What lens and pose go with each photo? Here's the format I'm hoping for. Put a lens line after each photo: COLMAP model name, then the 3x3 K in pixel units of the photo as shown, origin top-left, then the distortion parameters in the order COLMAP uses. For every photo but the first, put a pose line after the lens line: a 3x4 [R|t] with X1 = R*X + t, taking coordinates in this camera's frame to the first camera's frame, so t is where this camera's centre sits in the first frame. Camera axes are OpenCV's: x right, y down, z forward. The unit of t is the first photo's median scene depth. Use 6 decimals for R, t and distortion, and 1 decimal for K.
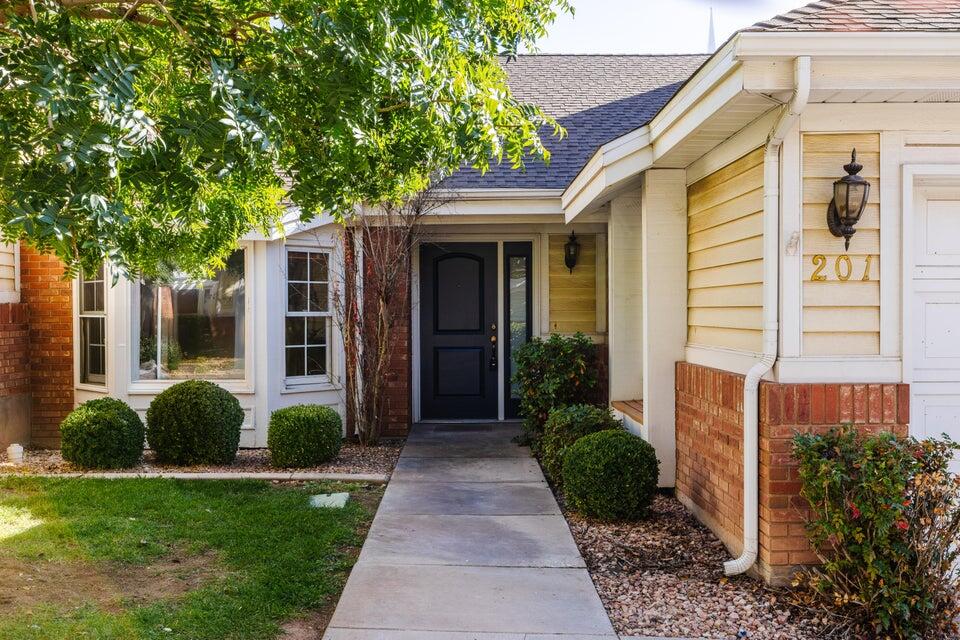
lens RADIAL K [[908.2, 0, 475.9], [0, 908.2, 321.2], [0, 0, 1]] dist [-0.008524, 0.000000]
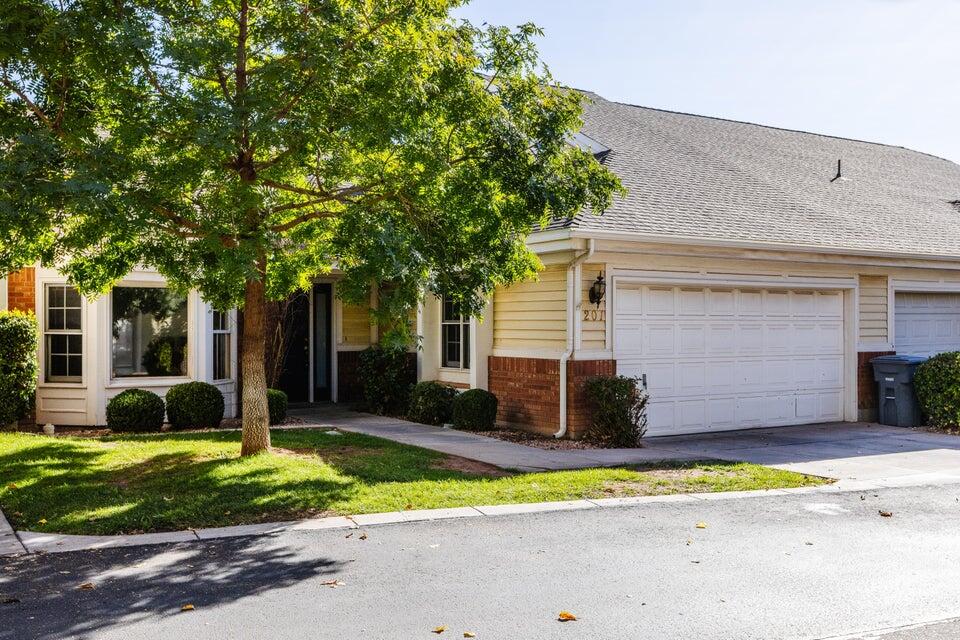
lens RADIAL K [[978.1, 0, 479.6], [0, 978.1, 316.3], [0, 0, 1]] dist [-0.019866, 0.000000]
pose [[0.850520, 0.005907, 0.525910, -0.690273], [0.004153, 0.999830, -0.017947, -0.003829], [-0.525926, 0.017448, 0.850351, -0.617481]]
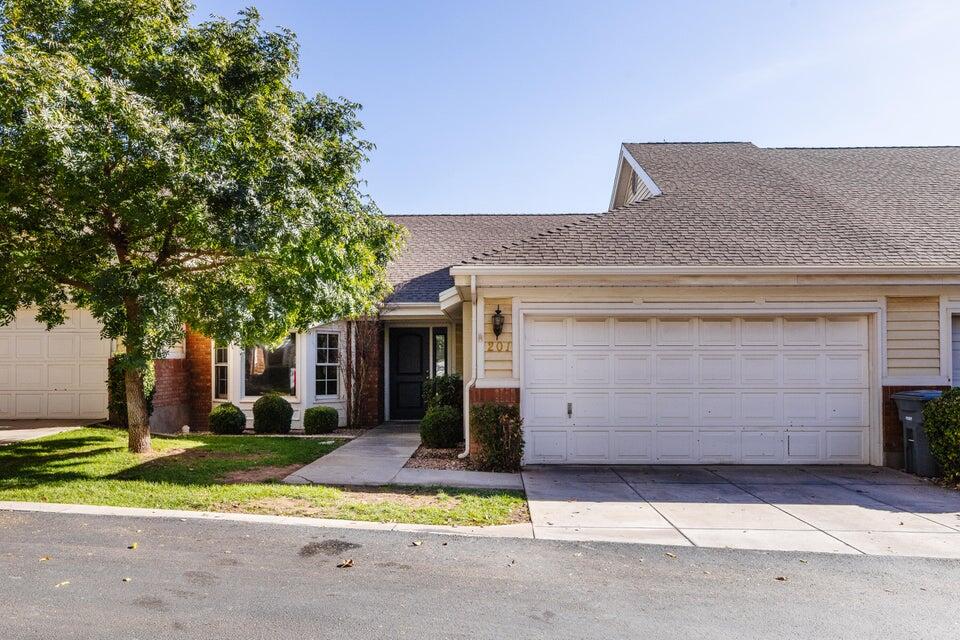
lens RADIAL K [[707.0, 0, 488.7], [0, 707.0, 345.0], [0, 0, 1]] dist [0.006075, -0.014197]
pose [[0.999831, -0.001570, -0.018310, 0.213133], [0.000888, 0.999307, -0.037216, 0.008802], [0.018356, 0.037194, 0.999139, -0.597781]]
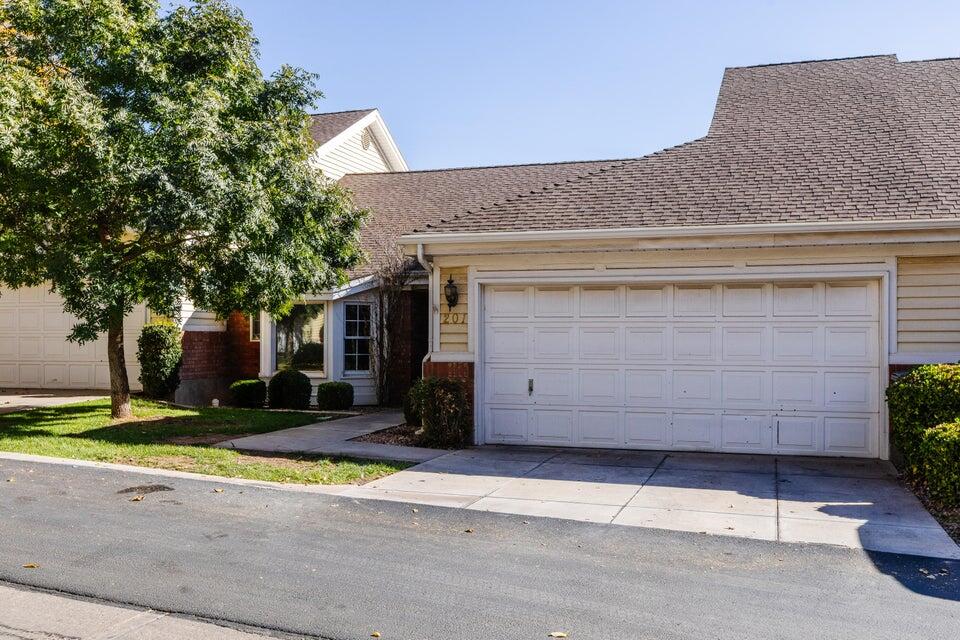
lens RADIAL K [[901.6, 0, 478.3], [0, 901.6, 327.2], [0, 0, 1]] dist [-0.002204, 0.000000]
pose [[0.955100, -0.001136, -0.296281, 0.641619], [-0.006291, 0.999689, -0.024113, 0.015325], [0.296216, 0.024894, 0.954796, -0.758078]]
